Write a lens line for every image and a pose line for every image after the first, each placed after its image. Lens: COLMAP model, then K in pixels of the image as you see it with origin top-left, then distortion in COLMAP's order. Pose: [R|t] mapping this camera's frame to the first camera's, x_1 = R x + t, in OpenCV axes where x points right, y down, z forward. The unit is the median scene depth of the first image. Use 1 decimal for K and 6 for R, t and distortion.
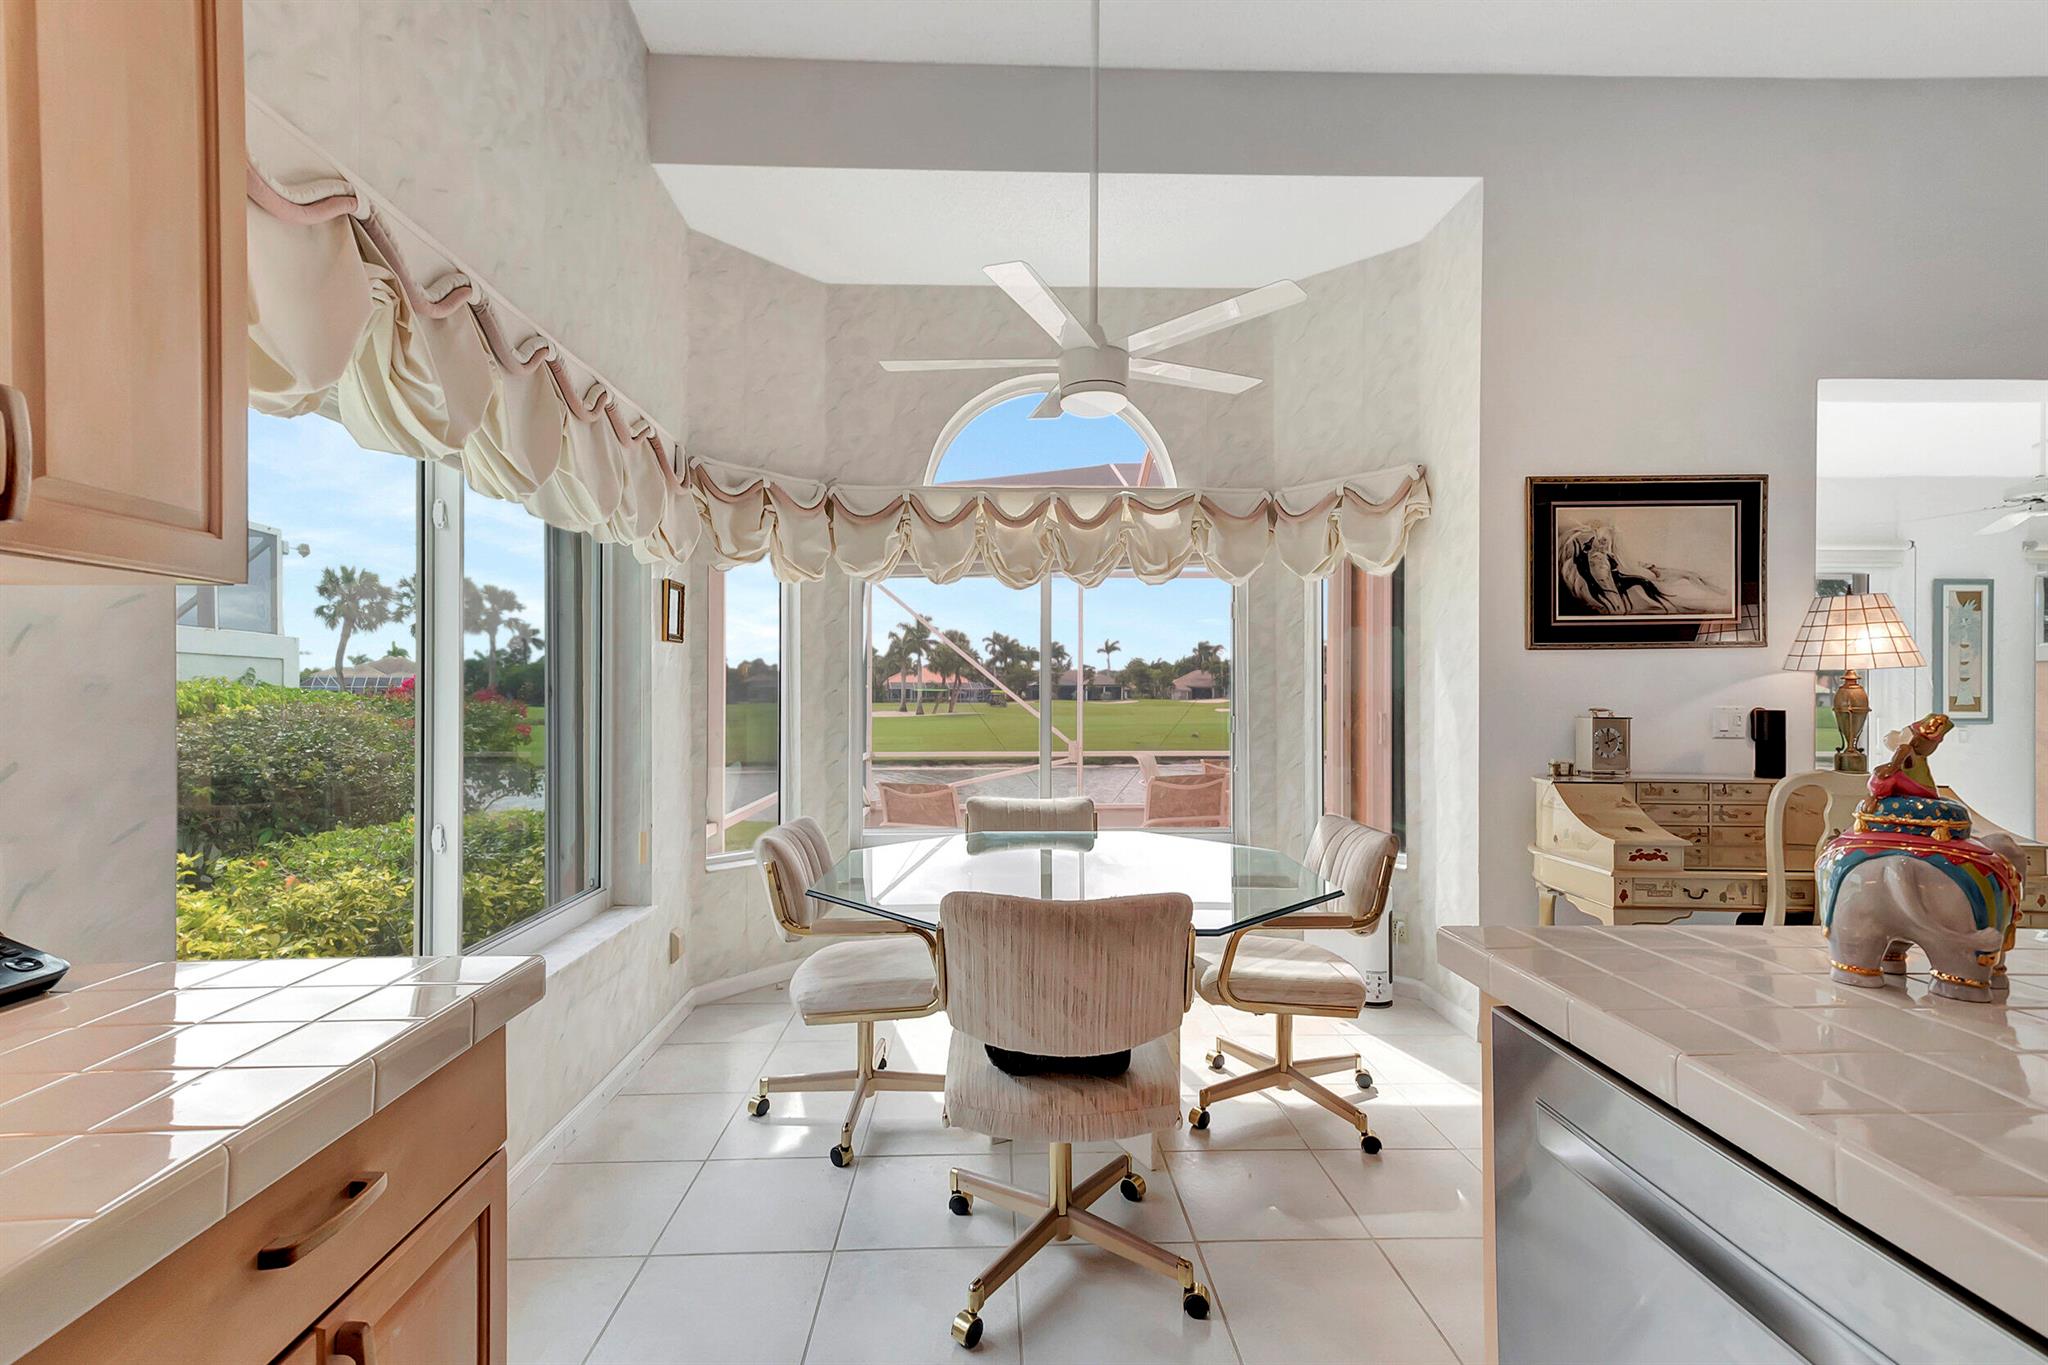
lens RADIAL K [[901.3, 0, 1014.8], [0, 901.3, 688.7], [0, 0, 1]] dist [0.001437, 0.006798]
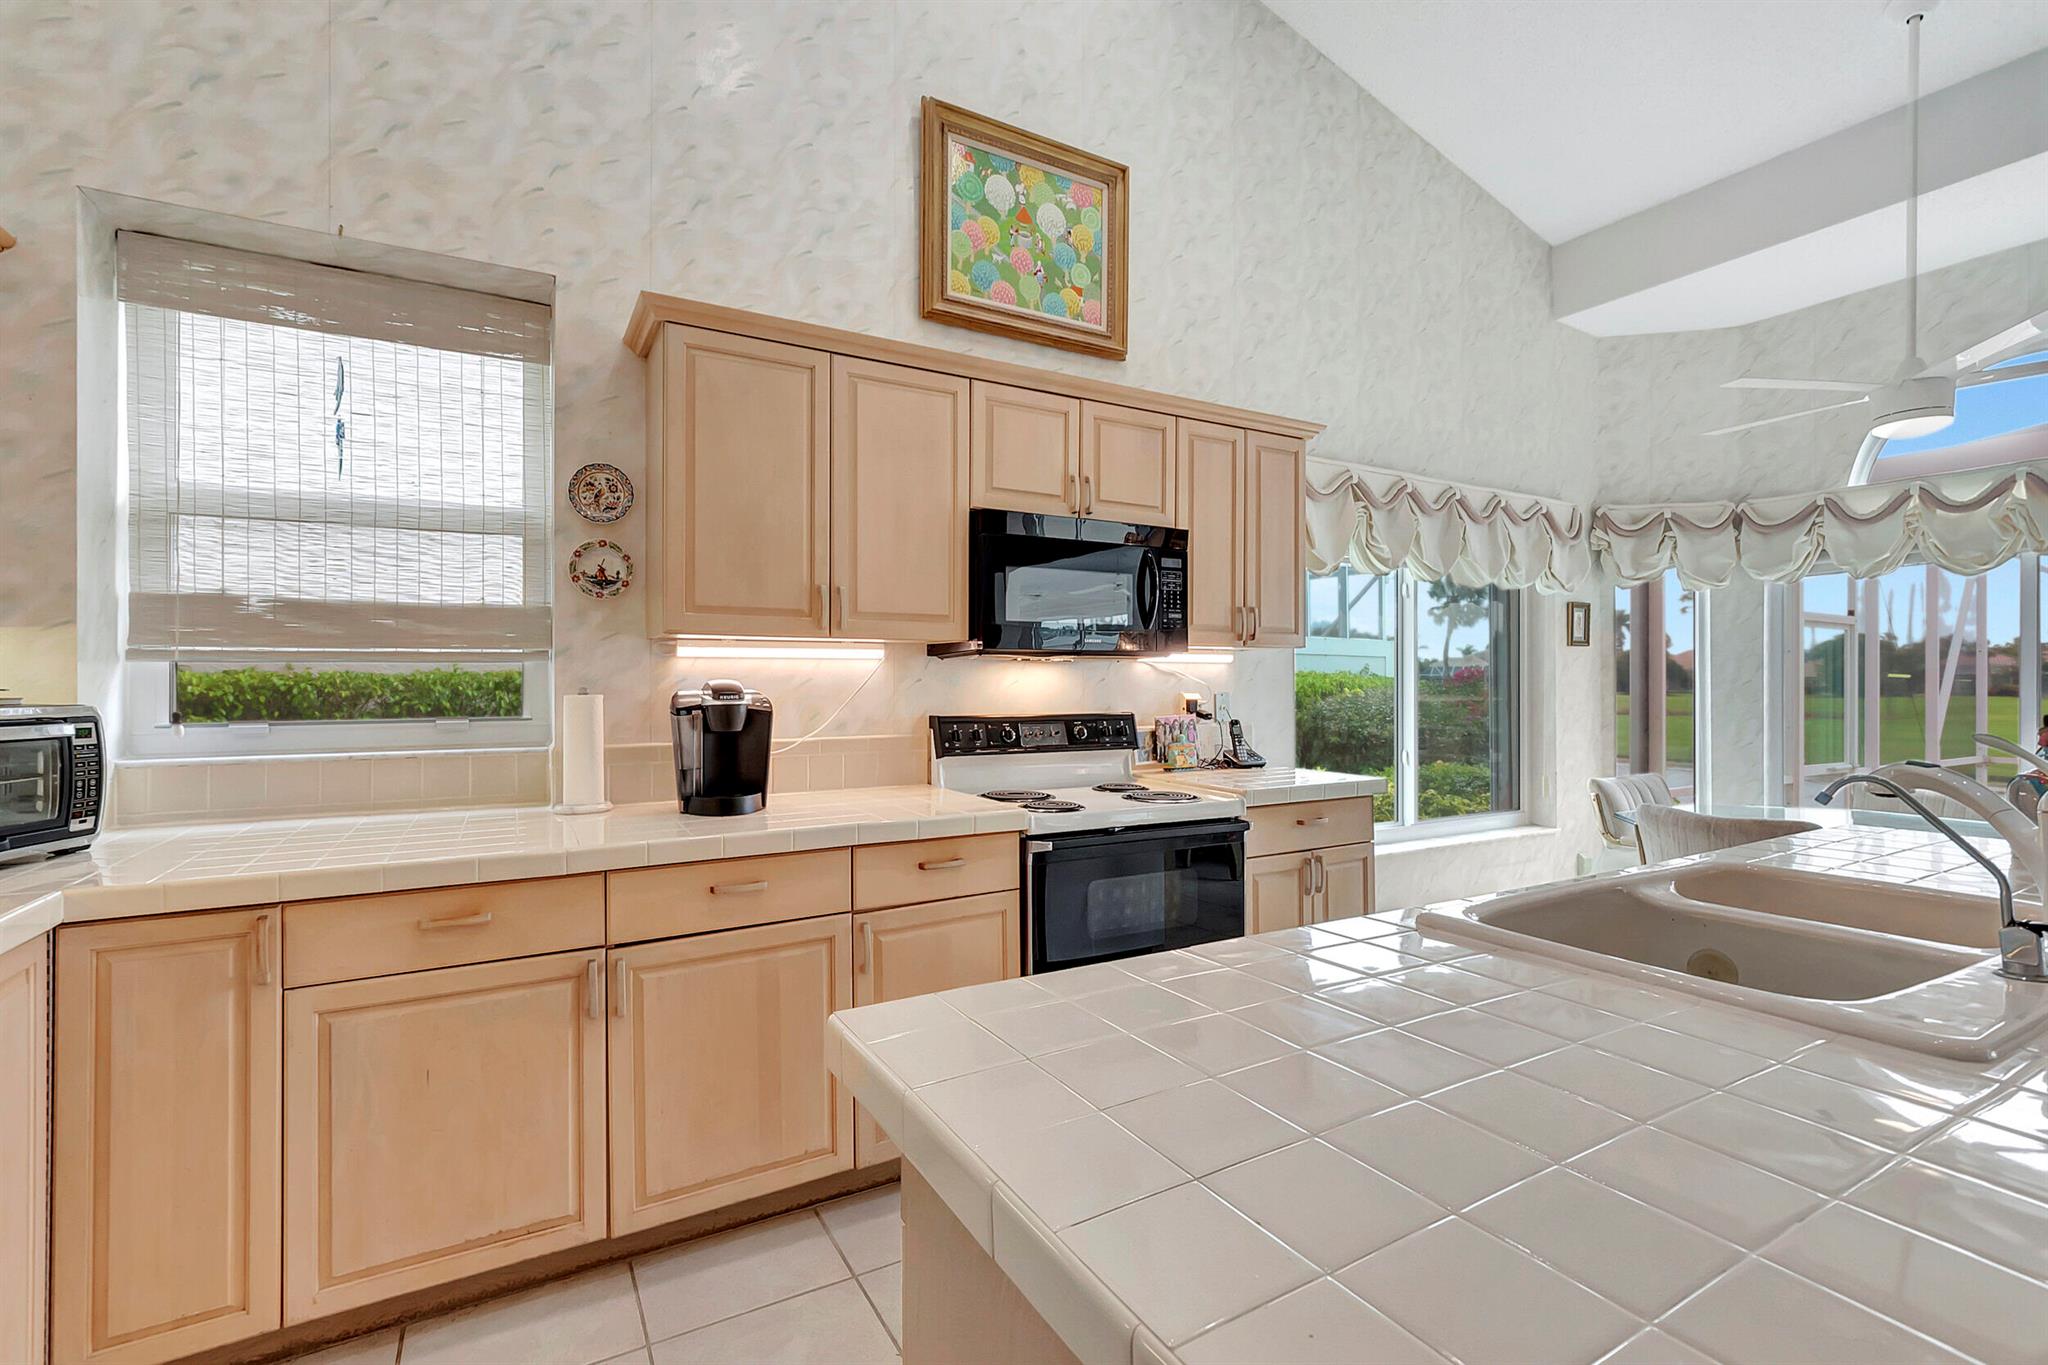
lens RADIAL K [[906.3, 0, 1025.0], [0, 906.3, 674.2], [0, 0, 1]] dist [-0.003460, -0.001013]
pose [[0.468577, -0.004449, -0.883411, 0.278349], [0.002221, 0.999990, -0.003858, -0.002309], [0.883420, -0.000154, 0.468582, -0.252788]]
